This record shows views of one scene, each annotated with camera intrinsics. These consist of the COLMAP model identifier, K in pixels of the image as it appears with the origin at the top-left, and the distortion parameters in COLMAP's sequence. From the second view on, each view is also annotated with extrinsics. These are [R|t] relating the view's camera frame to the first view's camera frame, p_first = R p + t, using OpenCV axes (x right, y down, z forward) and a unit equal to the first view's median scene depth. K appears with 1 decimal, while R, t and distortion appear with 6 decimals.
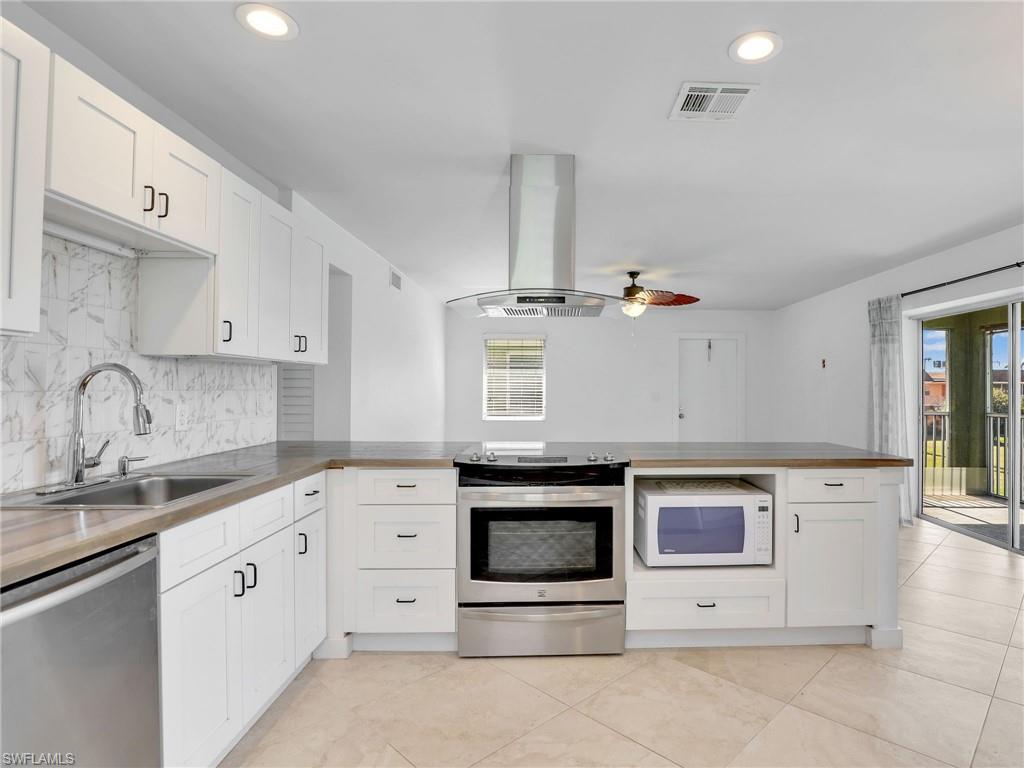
lens RADIAL K [[558.1, 0, 574.3], [0, 558.1, 385.2], [0, 0, 1]] dist [-0.028705, 0.000146]
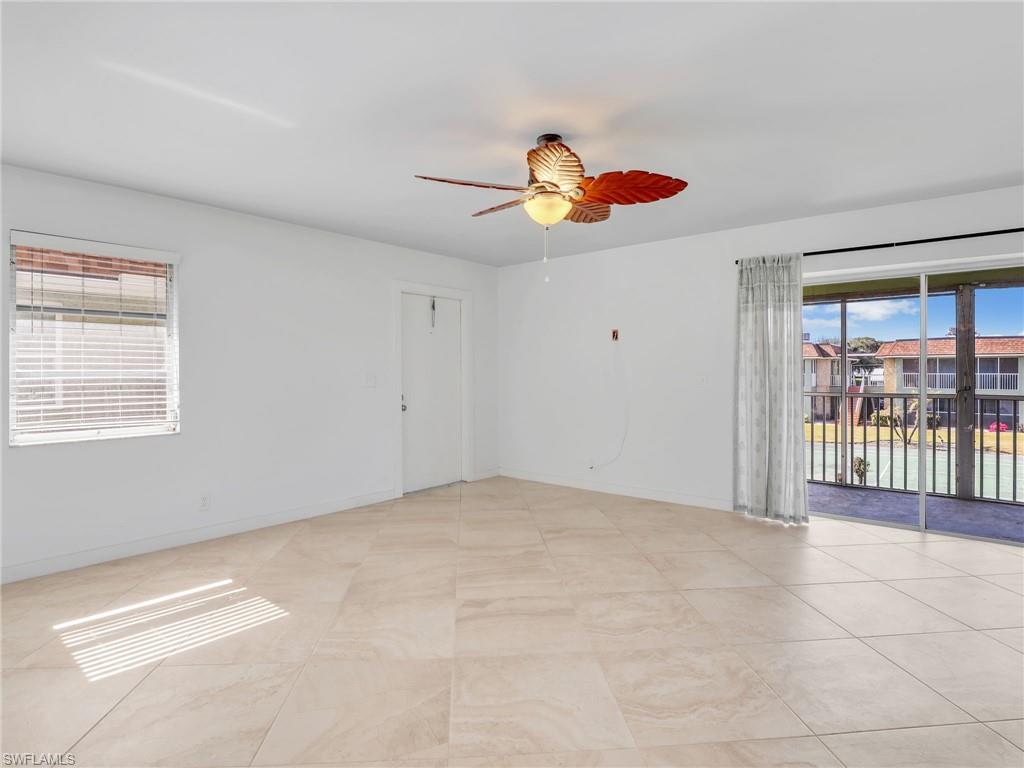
lens RADIAL K [[548.2, 0, 504.1], [0, 548.2, 371.2], [0, 0, 1]] dist [-0.026840, 0.000360]
pose [[0.675356, -0.008067, 0.737448, -0.637994], [0.000892, 0.999948, 0.010122, 0.014805], [-0.737491, -0.006178, 0.675329, 1.469753]]
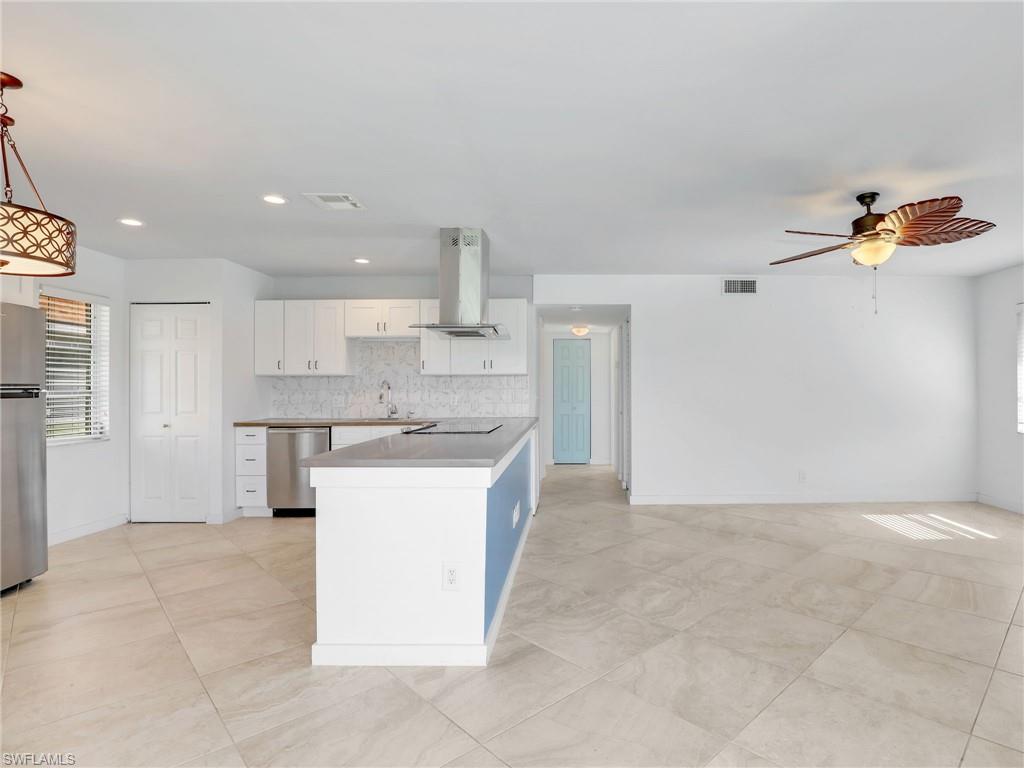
lens RADIAL K [[533.8, 0, 576.8], [0, 533.8, 384.7], [0, 0, 1]] dist [-0.023474, 0.000185]
pose [[-0.031617, -0.013464, -0.999409, 1.472955], [0.008266, 0.999872, -0.013732, 0.026110], [0.999466, -0.008696, -0.031502, 1.482309]]
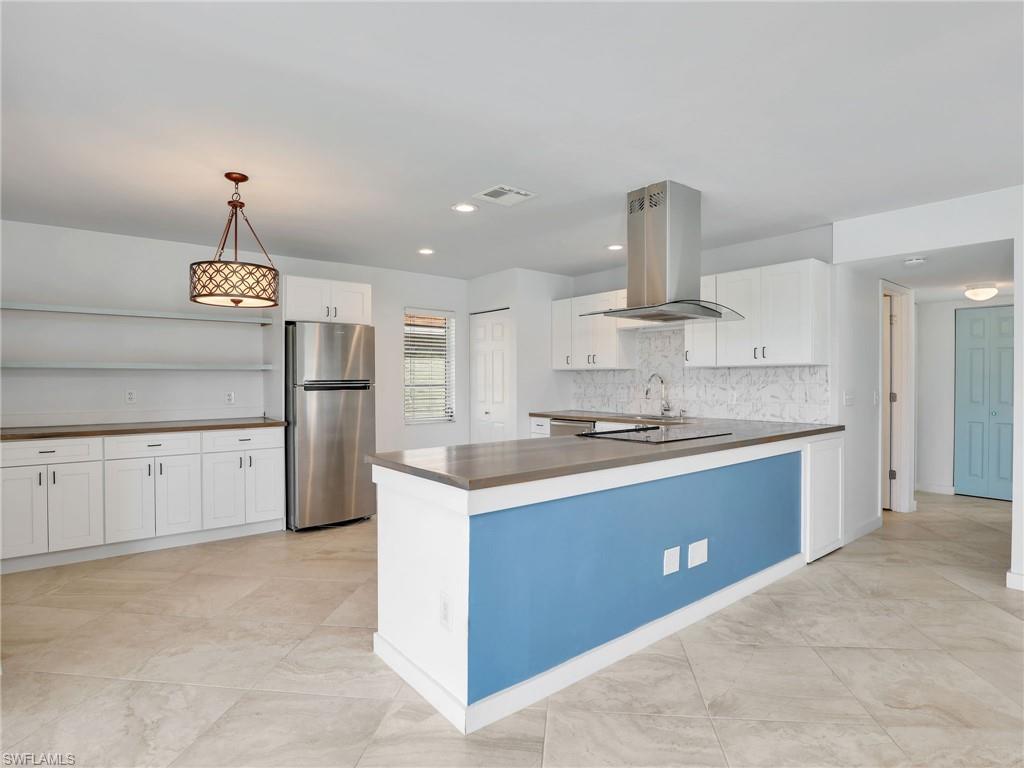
lens RADIAL K [[547.6, 0, 519.5], [0, 547.6, 387.7], [0, 0, 1]] dist [-0.029974, 0.002222]
pose [[-0.799223, 0.007158, -0.600992, 0.970422], [0.001766, 0.999953, 0.009561, 0.003517], [0.601032, 0.006580, -0.799198, 1.924960]]
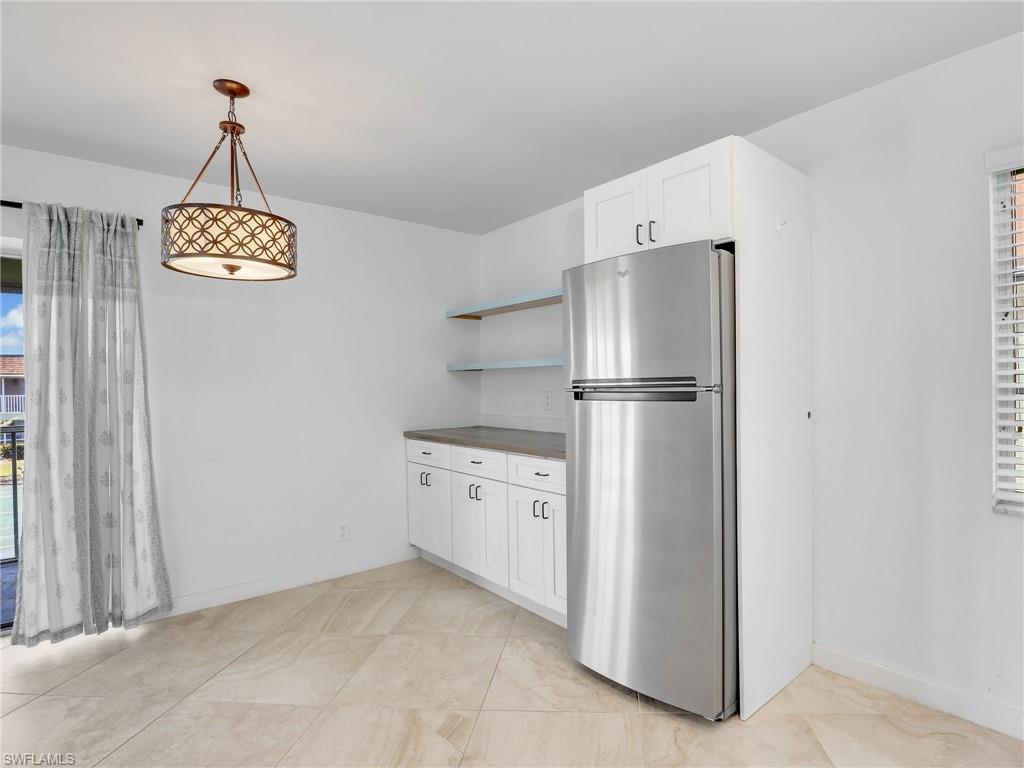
lens RADIAL K [[558.1, 0, 574.3], [0, 558.1, 385.2], [0, 0, 1]] dist [-0.028705, 0.000146]
pose [[-0.634879, -0.000730, 0.772612, -0.204284], [0.002946, 0.999990, 0.003365, 0.003791], [-0.772606, 0.004412, -0.634870, 0.733163]]
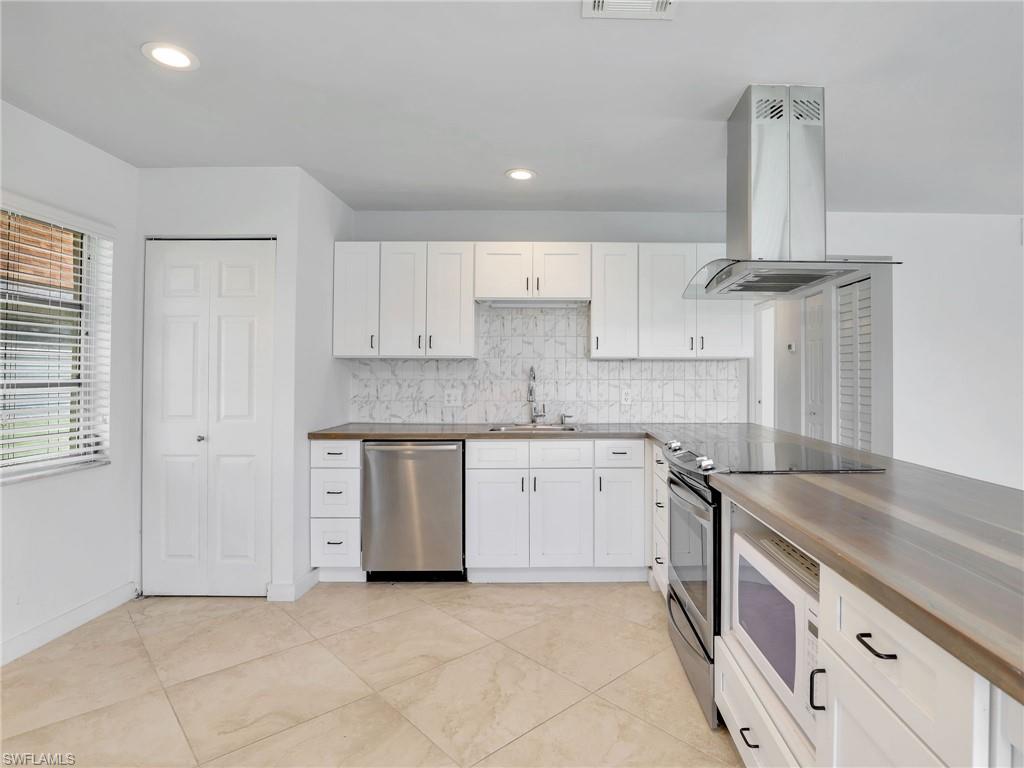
lens RADIAL K [[551.0, 0, 567.2], [0, 551.0, 366.1], [0, 0, 1]] dist [-0.026956, 0.000867]
pose [[-0.026667, -0.022335, -0.999395, 0.822440], [0.001892, 0.999747, -0.022393, 0.005185], [0.999643, -0.002488, -0.026618, 0.800231]]
